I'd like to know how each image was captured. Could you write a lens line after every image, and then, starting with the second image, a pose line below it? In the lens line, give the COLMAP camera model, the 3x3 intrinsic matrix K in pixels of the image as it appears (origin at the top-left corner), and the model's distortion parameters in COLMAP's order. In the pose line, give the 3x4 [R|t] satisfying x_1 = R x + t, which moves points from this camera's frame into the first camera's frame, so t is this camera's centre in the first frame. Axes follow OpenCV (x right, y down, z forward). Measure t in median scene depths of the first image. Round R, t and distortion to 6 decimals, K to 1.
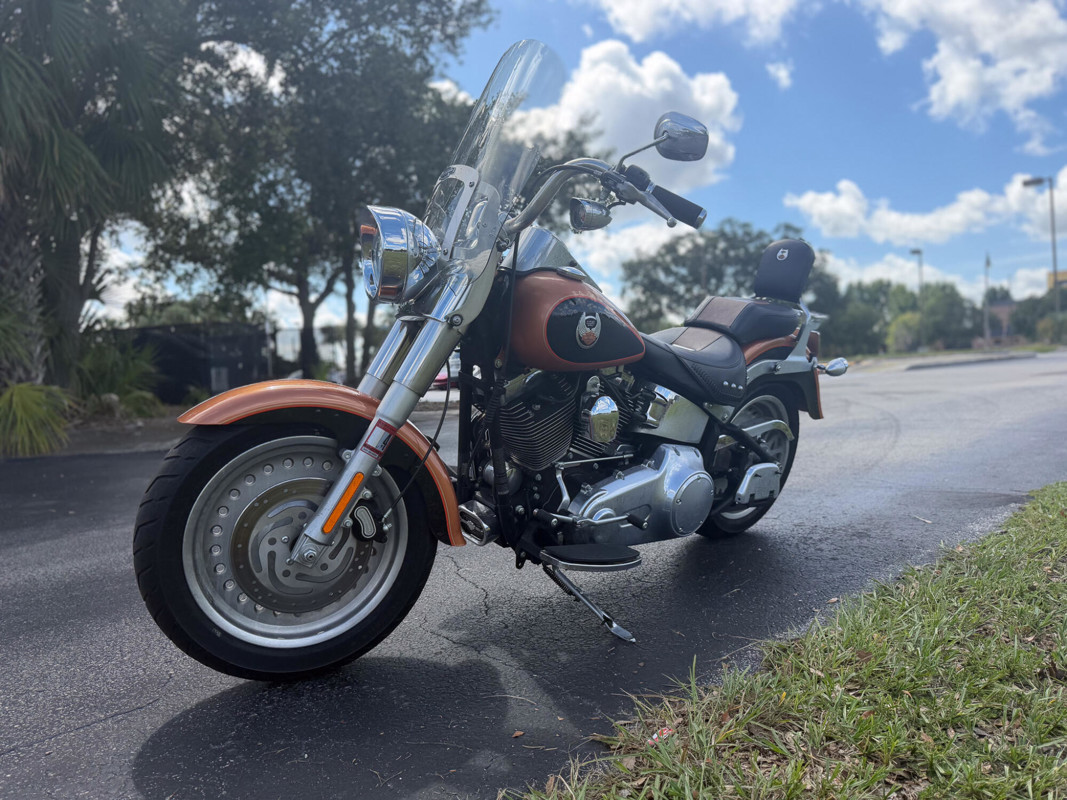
lens RADIAL K [[753.2, 0, 533.5], [0, 753.2, 400.0], [0, 0, 1]] dist [0.034974, 0.000465]
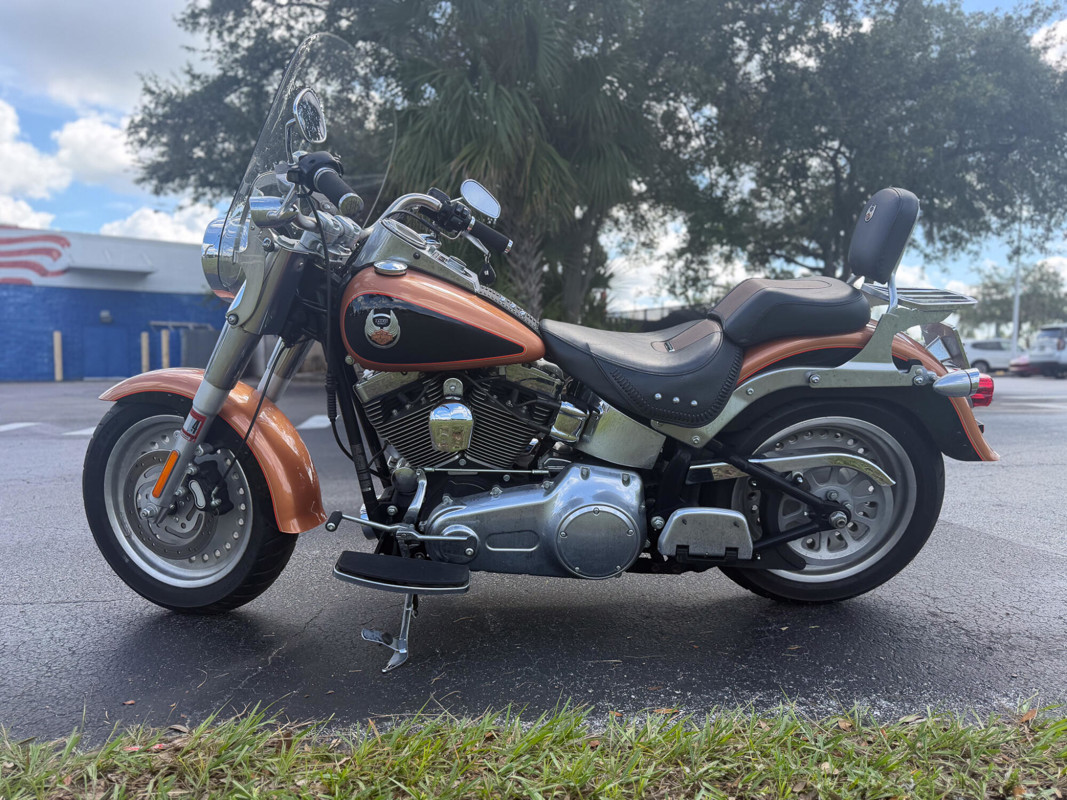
lens RADIAL K [[753.2, 0, 533.5], [0, 753.2, 400.0], [0, 0, 1]] dist [0.034974, 0.000465]
pose [[0.743008, 0.074242, -0.665152, 1.105061], [-0.053452, 0.997236, 0.051599, -0.083717], [0.667144, -0.002785, 0.744923, 0.569916]]
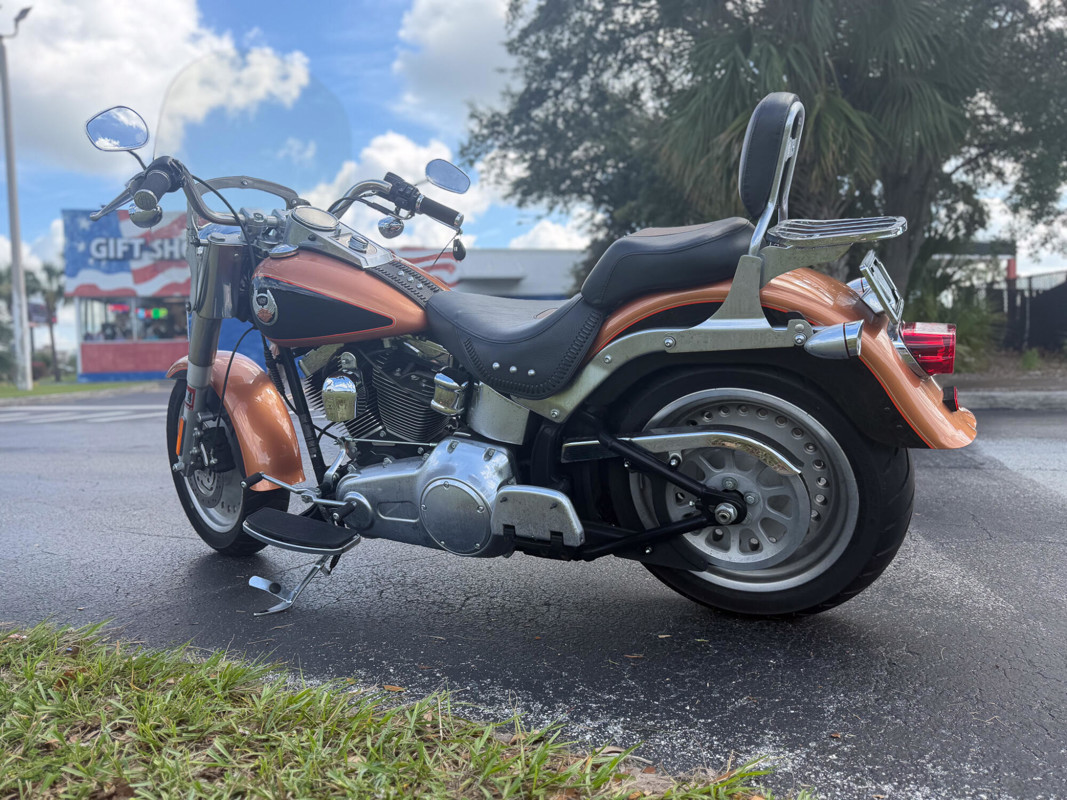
lens RADIAL K [[759.0, 0, 533.5], [0, 759.0, 400.0], [0, 0, 1]] dist [0.099846, -0.135518]
pose [[0.353365, 0.083067, -0.931790, 1.558226], [-0.021744, 0.996510, 0.080591, -0.079256], [0.935233, -0.008217, 0.353938, 1.282208]]
